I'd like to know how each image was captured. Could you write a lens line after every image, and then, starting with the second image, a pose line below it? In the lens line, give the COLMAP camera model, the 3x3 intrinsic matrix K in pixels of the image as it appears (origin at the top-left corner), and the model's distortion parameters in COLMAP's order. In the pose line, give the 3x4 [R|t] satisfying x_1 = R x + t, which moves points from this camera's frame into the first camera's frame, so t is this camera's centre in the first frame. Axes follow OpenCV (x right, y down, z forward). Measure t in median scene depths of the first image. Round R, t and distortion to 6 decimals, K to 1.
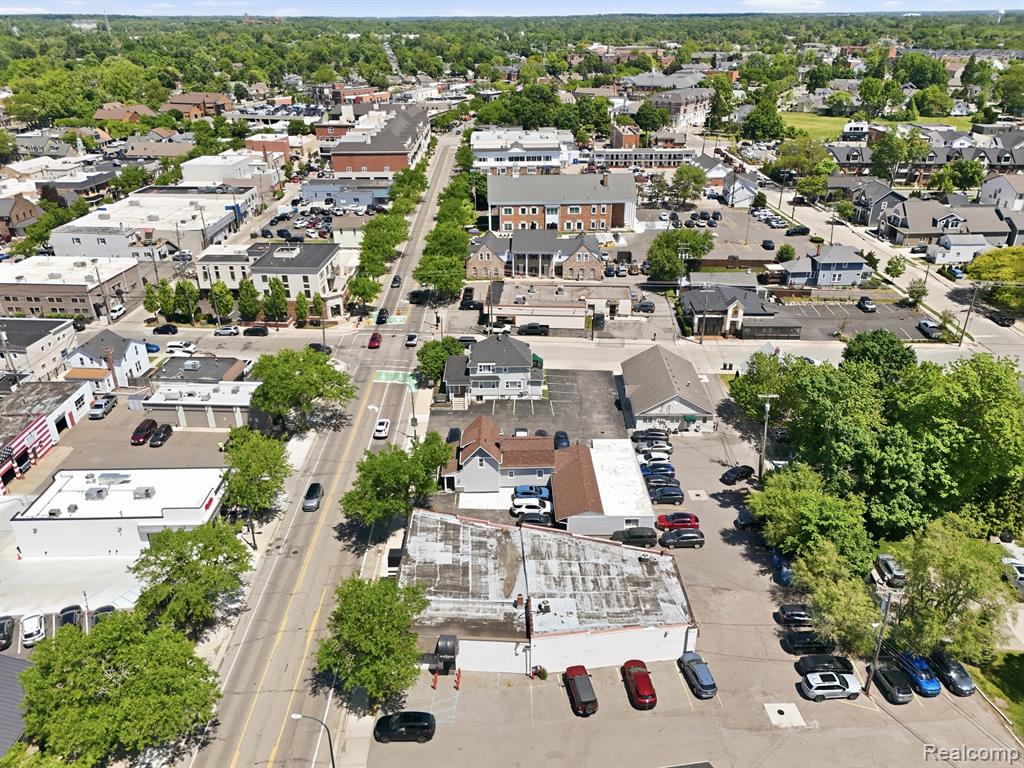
lens RADIAL K [[750.6, 0, 508.8], [0, 750.6, 379.5], [0, 0, 1]] dist [0.095469, -0.109204]
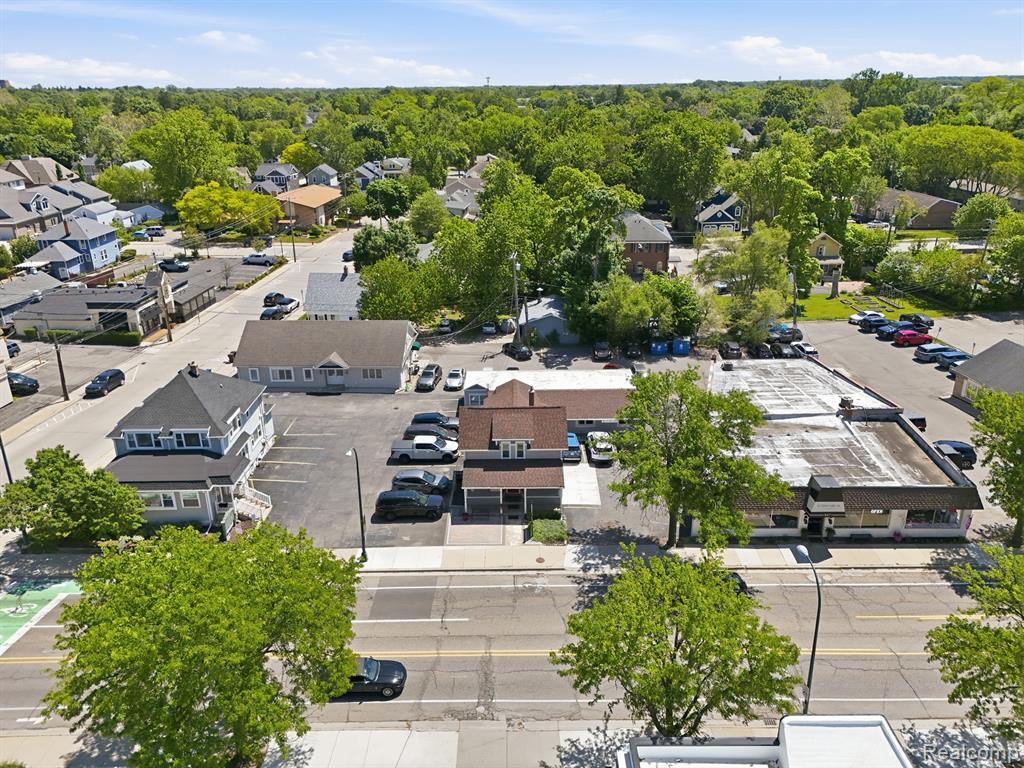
lens RADIAL K [[750.6, 0, 508.8], [0, 750.6, 379.5], [0, 0, 1]] dist [0.095469, -0.109204]
pose [[0.007821, -0.351902, 0.936004, -0.414895], [0.437848, 0.842738, 0.313179, -0.100358], [-0.899015, 0.407379, 0.160670, 0.612785]]
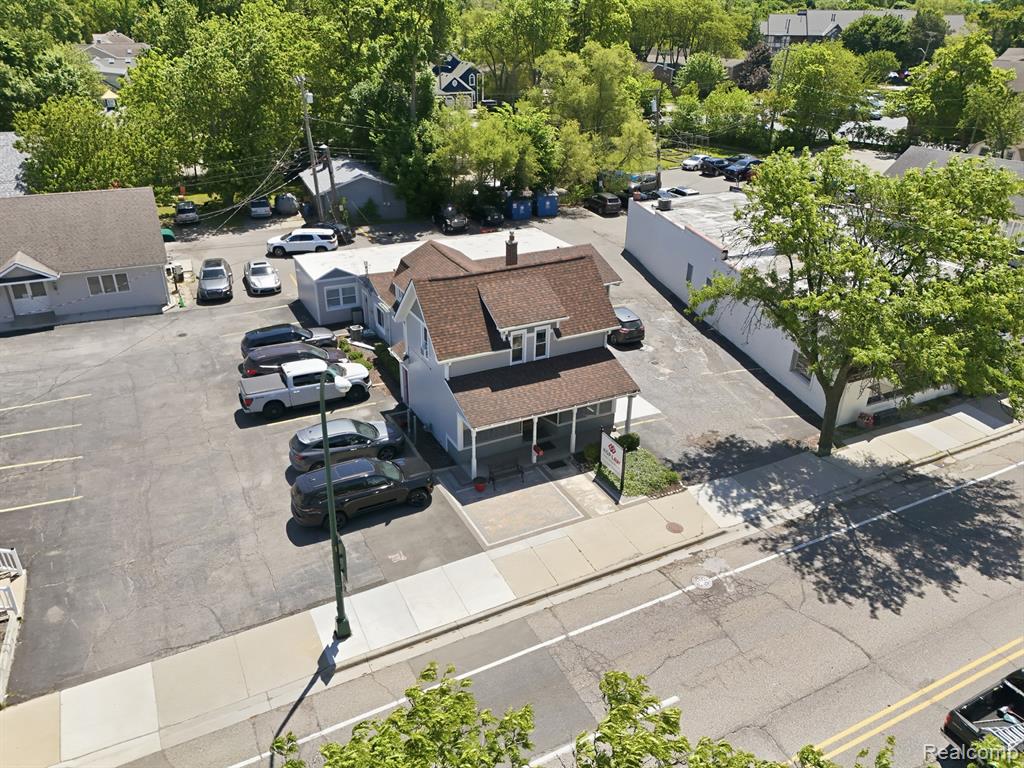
lens RADIAL K [[750.6, 0, 508.8], [0, 750.6, 379.5], [0, 0, 1]] dist [0.095469, -0.109204]
pose [[-0.448091, -0.388730, 0.805049, -0.222109], [0.375357, 0.735486, 0.564064, -0.057462], [-0.811370, 0.554933, -0.183652, 0.744602]]
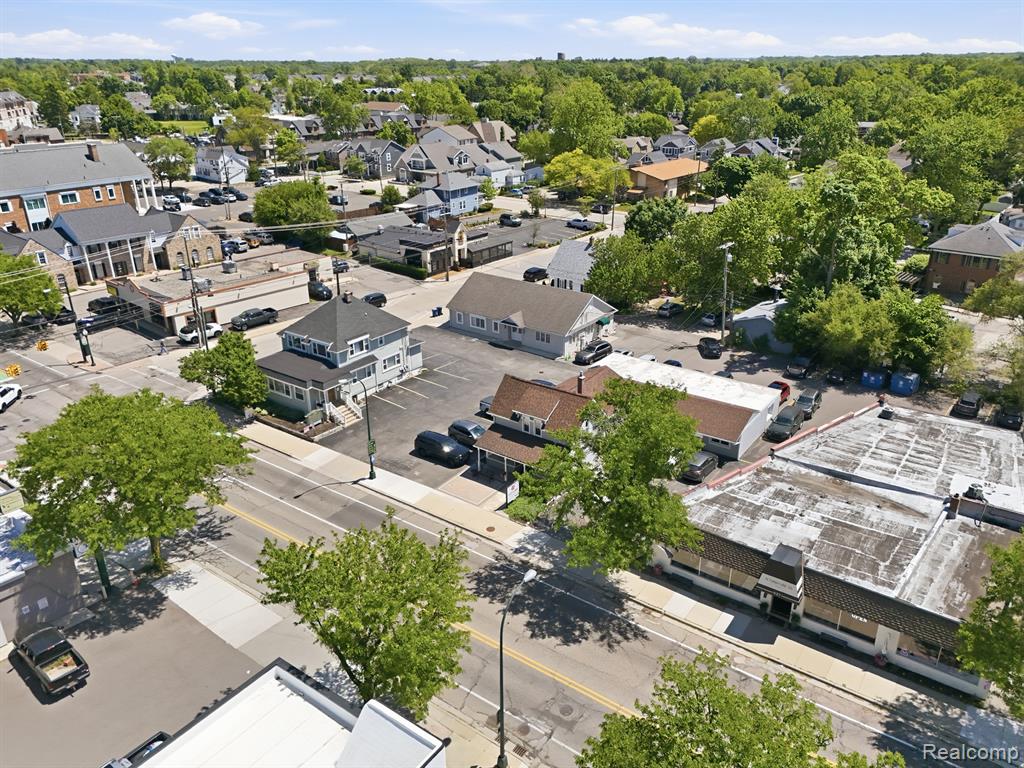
lens RADIAL K [[750.6, 0, 508.8], [0, 750.6, 379.5], [0, 0, 1]] dist [0.095469, -0.109204]
pose [[0.594121, -0.307074, 0.743455, -0.355873], [0.346676, 0.931768, 0.107813, -0.011684], [-0.725834, 0.193685, 0.660038, 0.417913]]
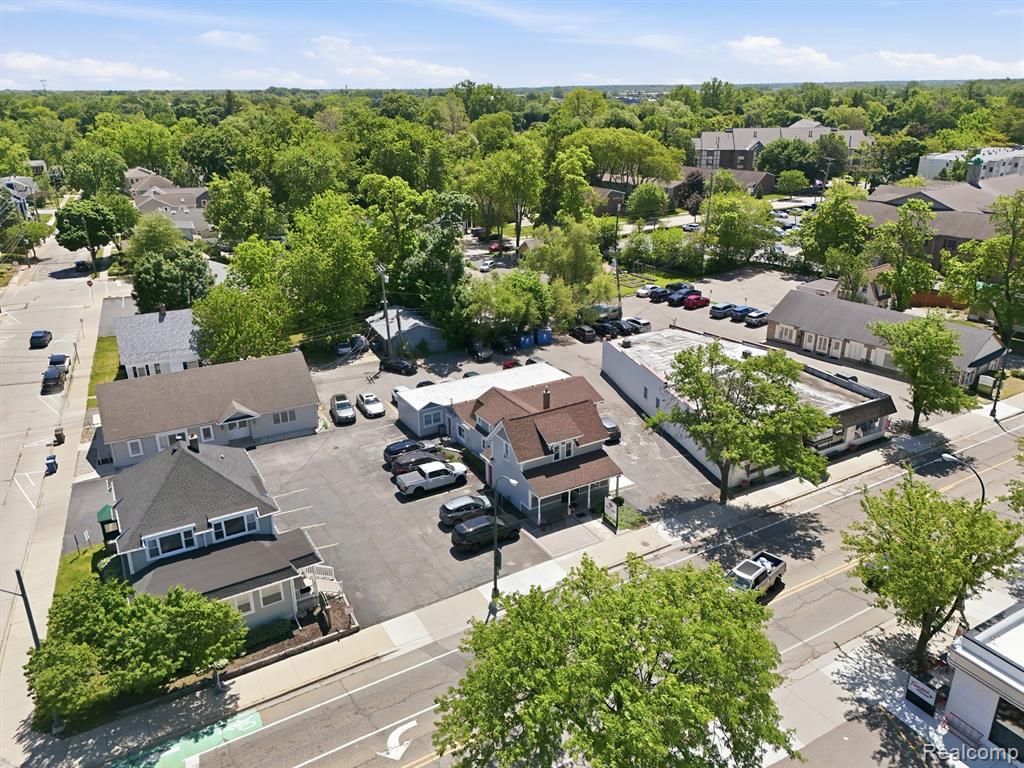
lens RADIAL K [[742.1, 0, 503.8], [0, 742.1, 386.7], [0, 0, 1]] dist [0.162128, -0.285155]
pose [[-0.493070, -0.304813, 0.814844, -0.351054], [0.387076, 0.761942, 0.519246, -0.191364], [-0.779137, 0.571431, -0.257705, 0.804546]]
